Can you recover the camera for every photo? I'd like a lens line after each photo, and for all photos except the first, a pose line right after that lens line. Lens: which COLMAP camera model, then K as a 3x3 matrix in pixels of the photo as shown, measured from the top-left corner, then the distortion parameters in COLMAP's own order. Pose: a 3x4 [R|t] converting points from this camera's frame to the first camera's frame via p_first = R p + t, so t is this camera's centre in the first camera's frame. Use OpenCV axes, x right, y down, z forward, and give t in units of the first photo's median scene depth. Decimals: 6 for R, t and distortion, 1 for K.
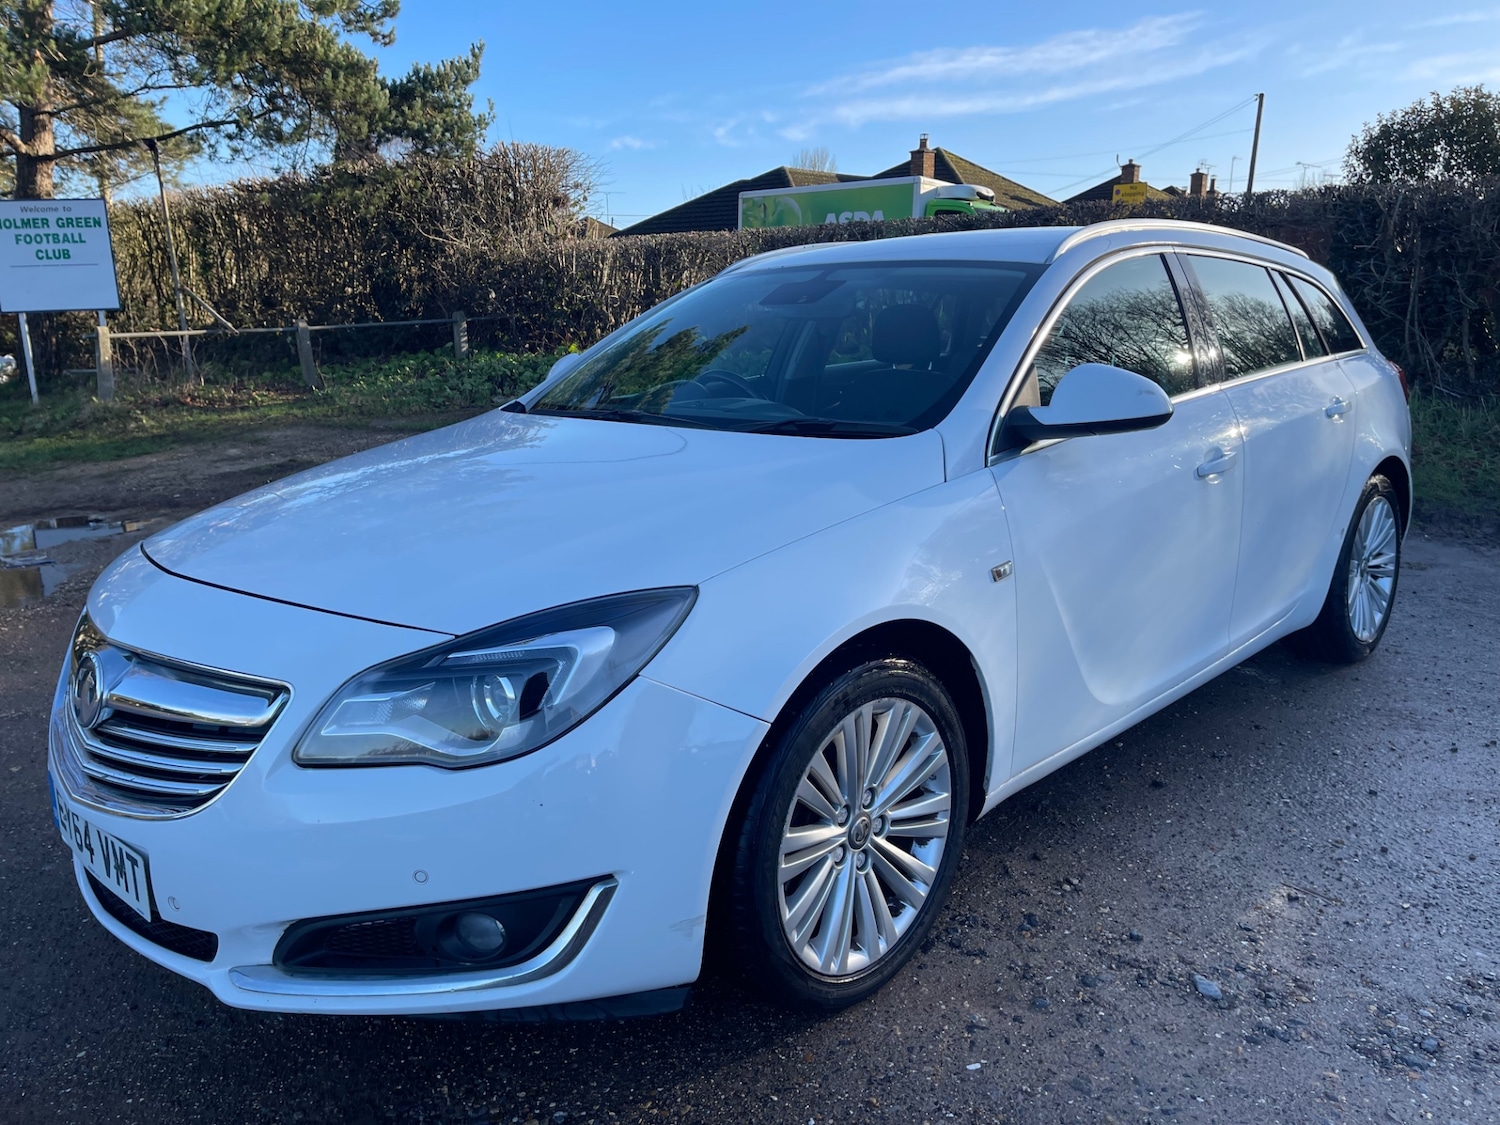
lens RADIAL K [[1112.2, 0, 731.3], [0, 1112.2, 537.9], [0, 0, 1]] dist [0.049527, 0.000010]
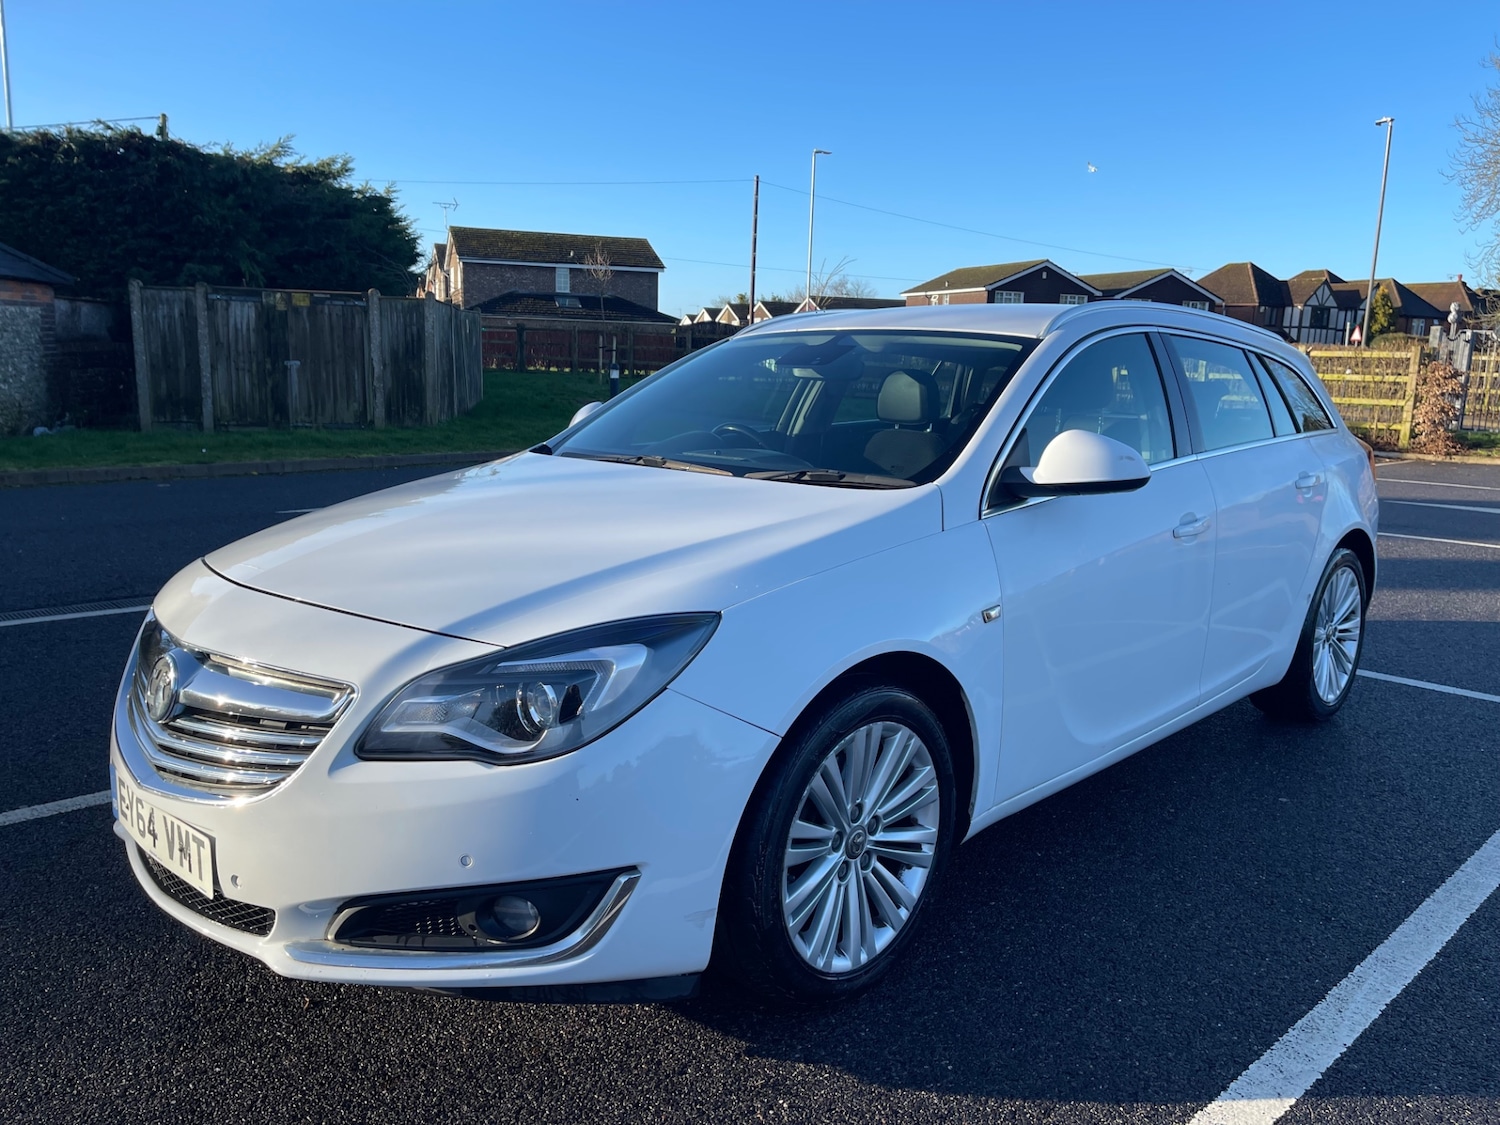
lens RADIAL K [[1128.0, 0, 750.0], [0, 1128.0, 562.5], [0, 0, 1]] dist [0.093175, -0.124129]
pose [[0.998923, 0.038814, 0.025434, -0.031149], [-0.038067, 0.998847, -0.029251, 0.024750], [-0.026540, 0.028251, 0.999248, -0.135955]]
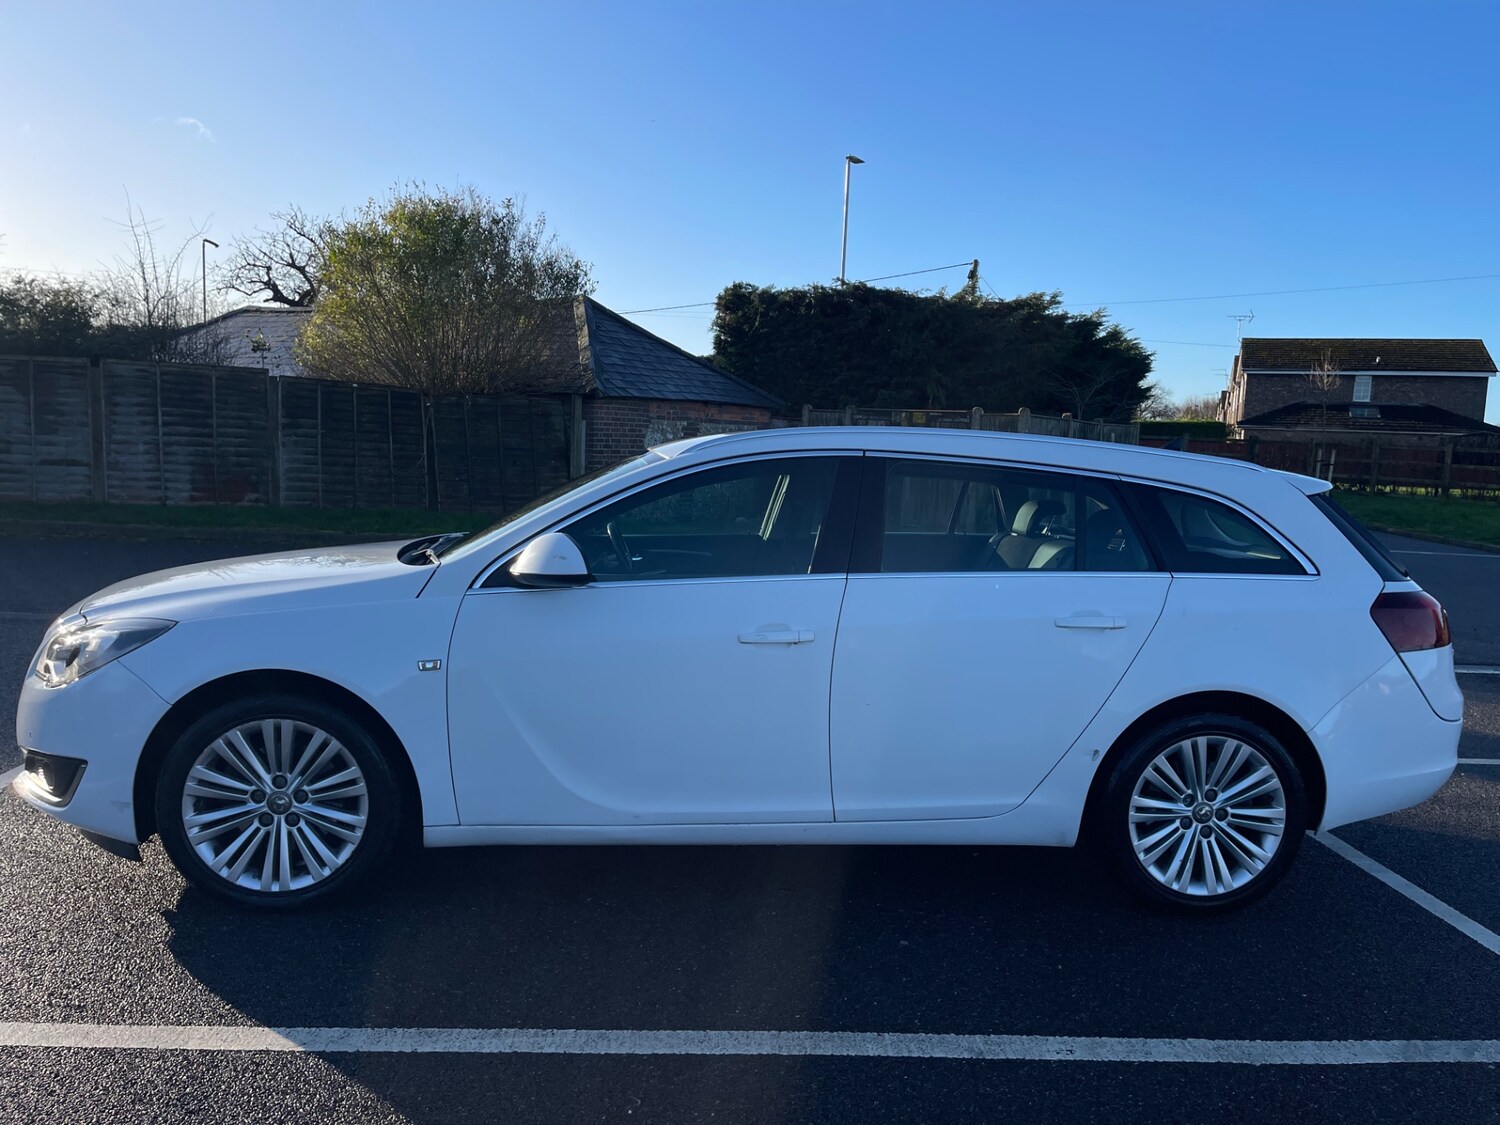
lens RADIAL K [[1128.0, 0, 750.0], [0, 1128.0, 562.5], [0, 0, 1]] dist [0.093175, -0.124129]
pose [[0.771004, 0.116604, -0.626064, 1.409583], [-0.184078, 0.981935, -0.043809, -0.100979], [0.609646, 0.149021, 0.778540, 0.073733]]
